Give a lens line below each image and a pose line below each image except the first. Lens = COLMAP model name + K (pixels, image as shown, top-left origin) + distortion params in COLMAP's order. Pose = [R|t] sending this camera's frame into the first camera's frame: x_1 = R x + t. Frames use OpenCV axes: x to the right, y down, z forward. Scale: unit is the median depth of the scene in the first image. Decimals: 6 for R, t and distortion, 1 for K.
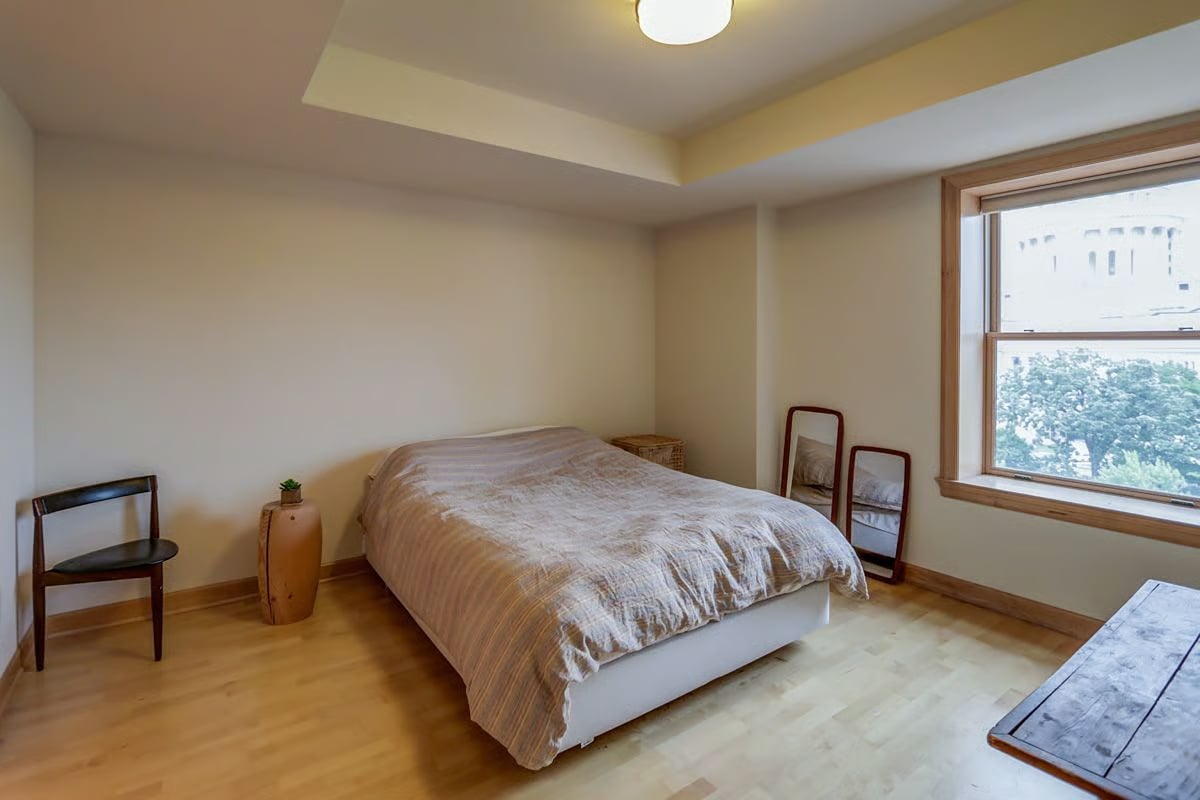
lens RADIAL K [[574.9, 0, 584.0], [0, 574.9, 357.3], [0, 0, 1]] dist [-0.015187, 0.000348]
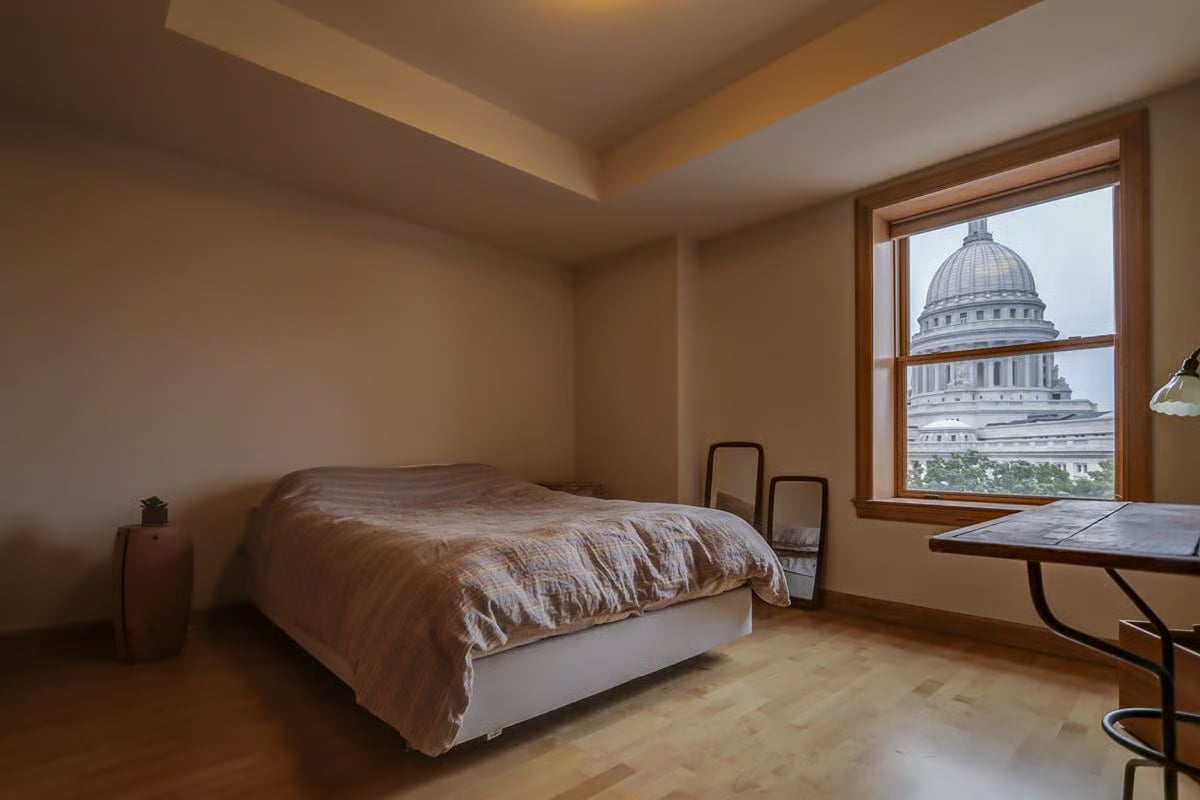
lens RADIAL K [[585.8, 0, 581.4], [0, 585.8, 447.6], [0, 0, 1]] dist [-0.016107, 0.000193]
pose [[0.991913, 0.000573, 0.126916, 0.019859], [0.001347, 0.999886, -0.015040, 0.197093], [-0.126910, 0.015089, 0.991799, 0.060189]]
